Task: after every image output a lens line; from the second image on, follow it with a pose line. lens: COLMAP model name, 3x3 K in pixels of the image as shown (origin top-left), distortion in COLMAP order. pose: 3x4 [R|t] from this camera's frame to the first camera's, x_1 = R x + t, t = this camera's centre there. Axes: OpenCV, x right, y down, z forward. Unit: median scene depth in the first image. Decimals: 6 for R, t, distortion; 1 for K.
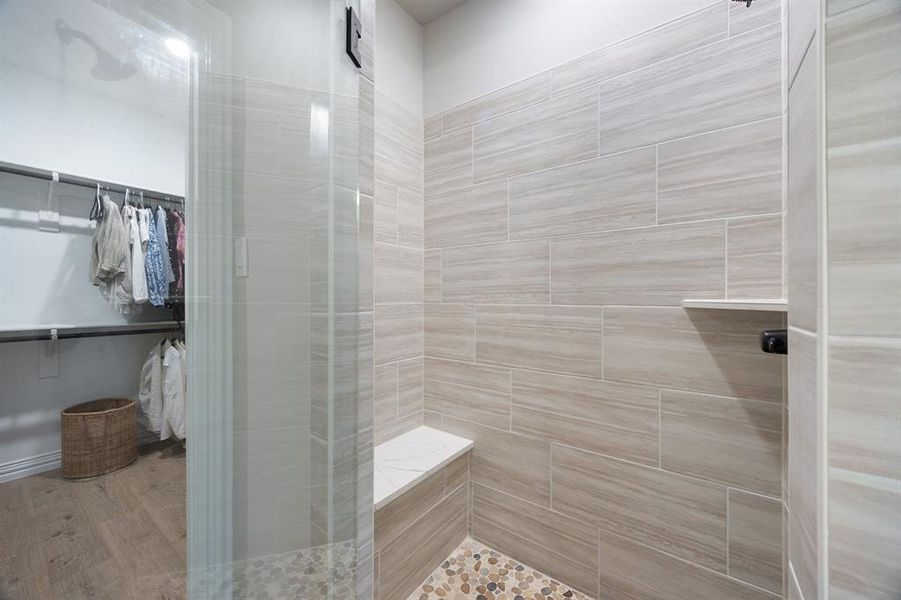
lens RADIAL K [[344.5, 0, 452.7], [0, 344.5, 297.5], [0, 0, 1]] dist [-0.002008, -0.000442]
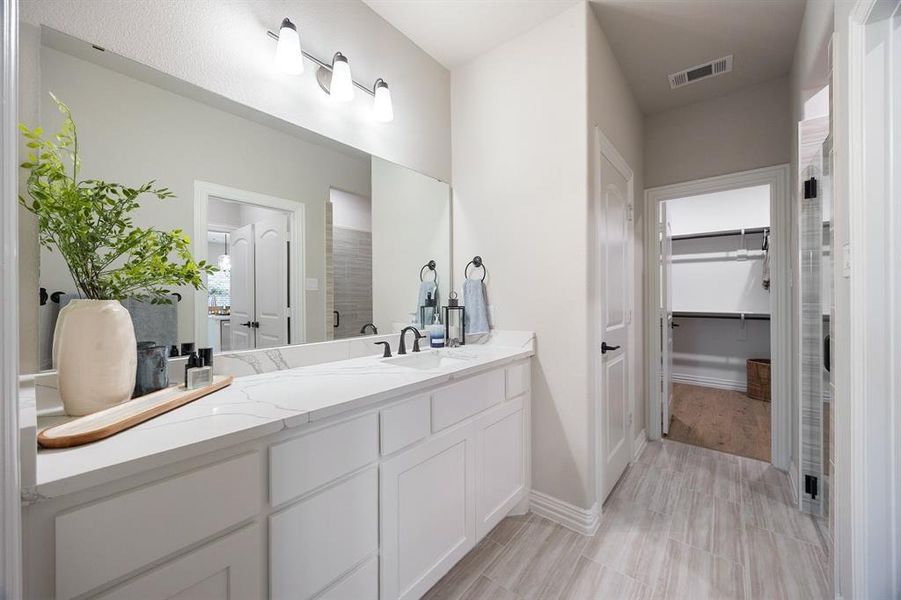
lens RADIAL K [[344.5, 0, 450.9], [0, 344.5, 294.9], [0, 0, 1]] dist [-0.002008, -0.000442]
pose [[-0.052900, -0.003100, -0.998595, 0.723828], [0.000027, 0.999995, -0.003106, -0.003279], [0.998600, -0.000192, -0.052899, -0.444156]]
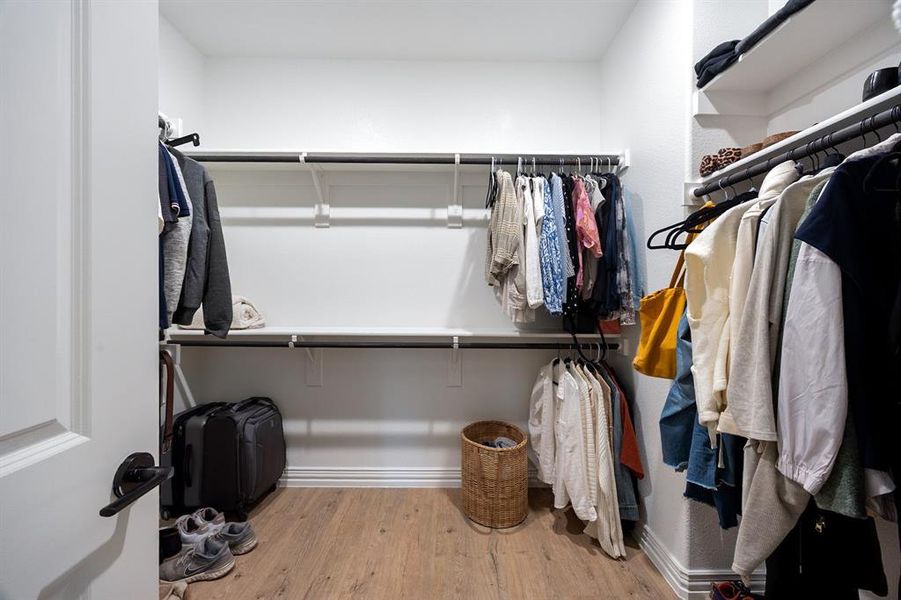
lens RADIAL K [[348.9, 0, 447.5], [0, 348.9, 298.1], [0, 0, 1]] dist [-0.003304, -0.000060]
pose [[0.592201, -0.000263, -0.805790, -0.432710], [-0.004453, 0.999984, -0.003599, -0.000590], [0.805778, 0.005720, 0.592190, 0.428640]]
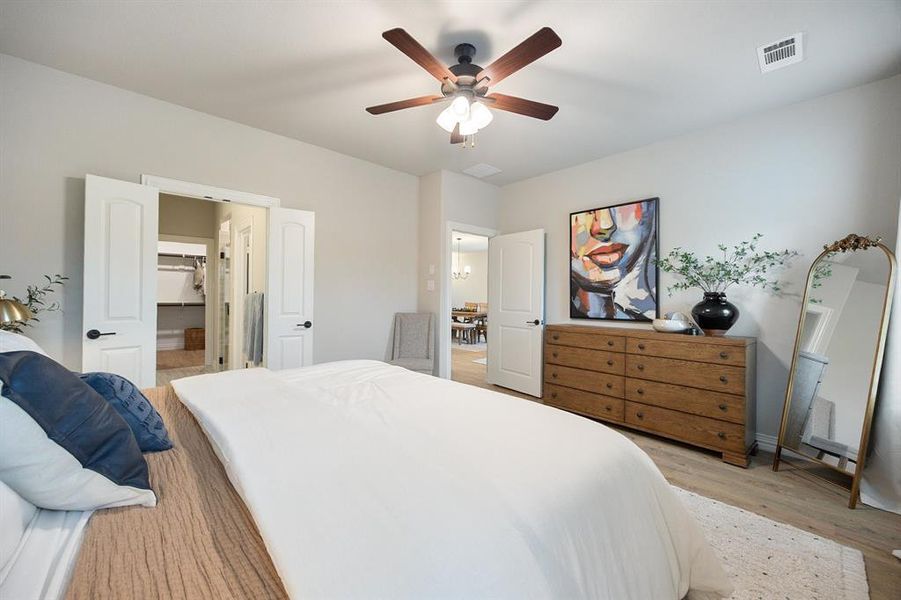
lens RADIAL K [[344.5, 0, 445.1], [0, 344.5, 294.1], [0, 0, 1]] dist [-0.002008, -0.000442]
pose [[0.980528, 0.007506, -0.196234, 1.742619], [-0.007710, 0.999970, -0.000276, -0.008731], [0.196226, 0.001784, 0.980557, -1.557389]]
